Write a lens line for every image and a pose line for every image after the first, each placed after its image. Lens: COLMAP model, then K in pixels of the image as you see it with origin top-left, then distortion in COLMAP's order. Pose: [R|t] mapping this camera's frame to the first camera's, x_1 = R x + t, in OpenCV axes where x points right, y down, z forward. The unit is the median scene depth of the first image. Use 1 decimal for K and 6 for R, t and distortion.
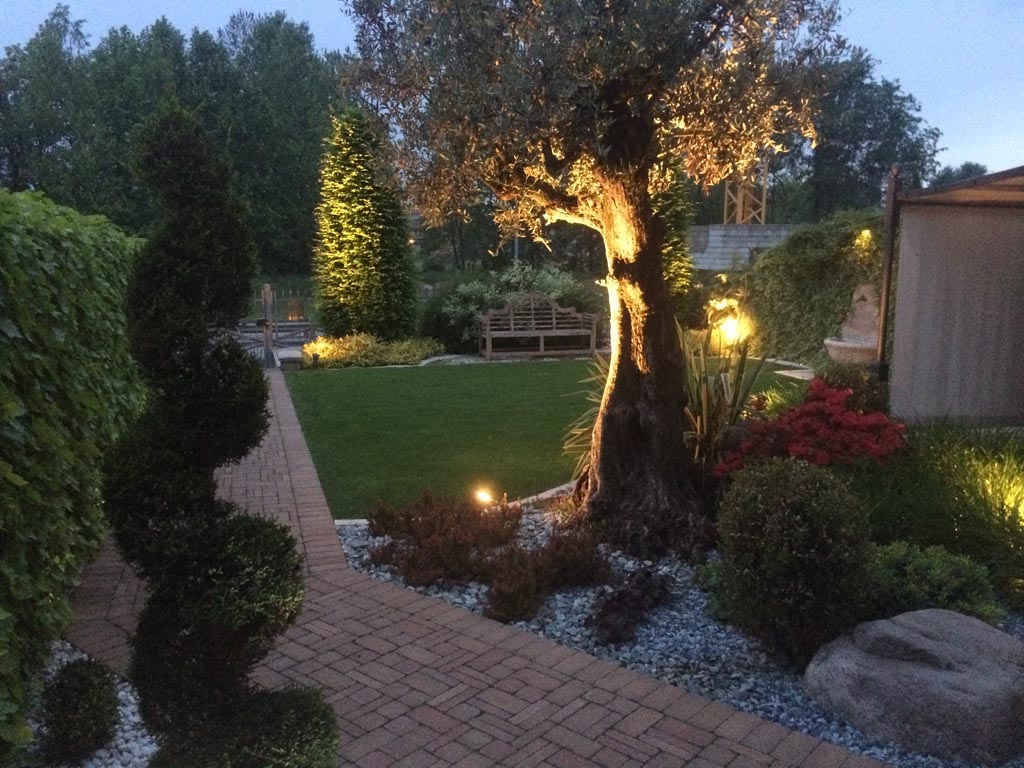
lens RADIAL K [[883.1, 0, 512.0], [0, 883.1, 384.0], [0, 0, 1]] dist [0.066616, -0.001770]
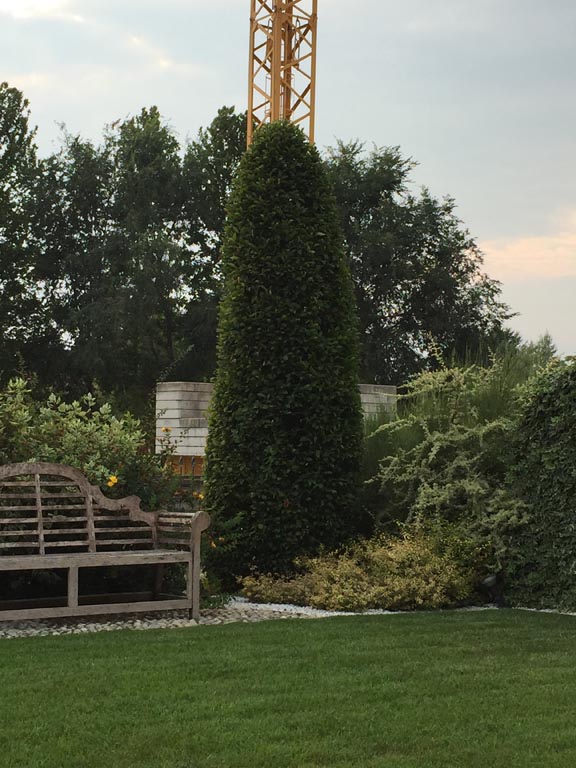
lens RADIAL K [[1403.1, 0, 288.0], [0, 1403.1, 384.0], [0, 0, 1]] dist [0.058269, 0.127513]
pose [[0.947036, 0.024421, 0.320197, -0.078597], [0.038619, 0.981206, -0.189060, -0.012562], [-0.318796, 0.191412, 0.928294, 0.381009]]
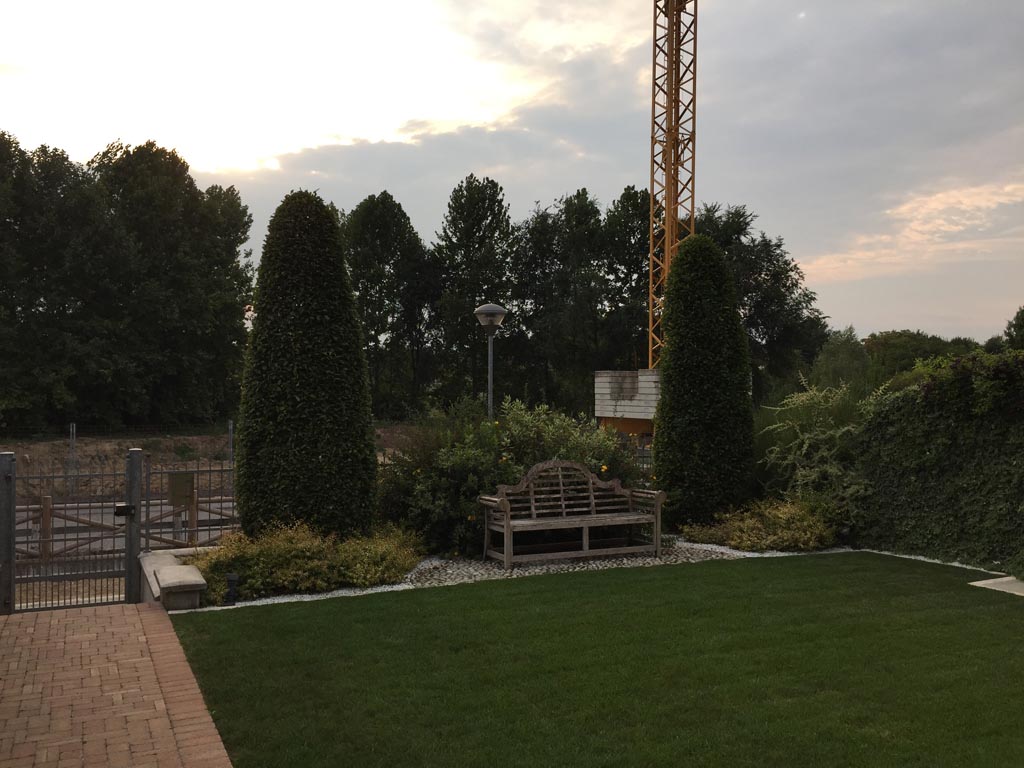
lens RADIAL K [[889.1, 0, 511.5], [0, 889.1, 372.2], [0, 0, 1]] dist [0.093940, -0.138463]
pose [[0.988113, 0.003030, 0.153702, -0.121986], [0.024524, 0.983895, -0.177055, -0.052117], [-0.151763, 0.178720, 0.972125, 0.358808]]
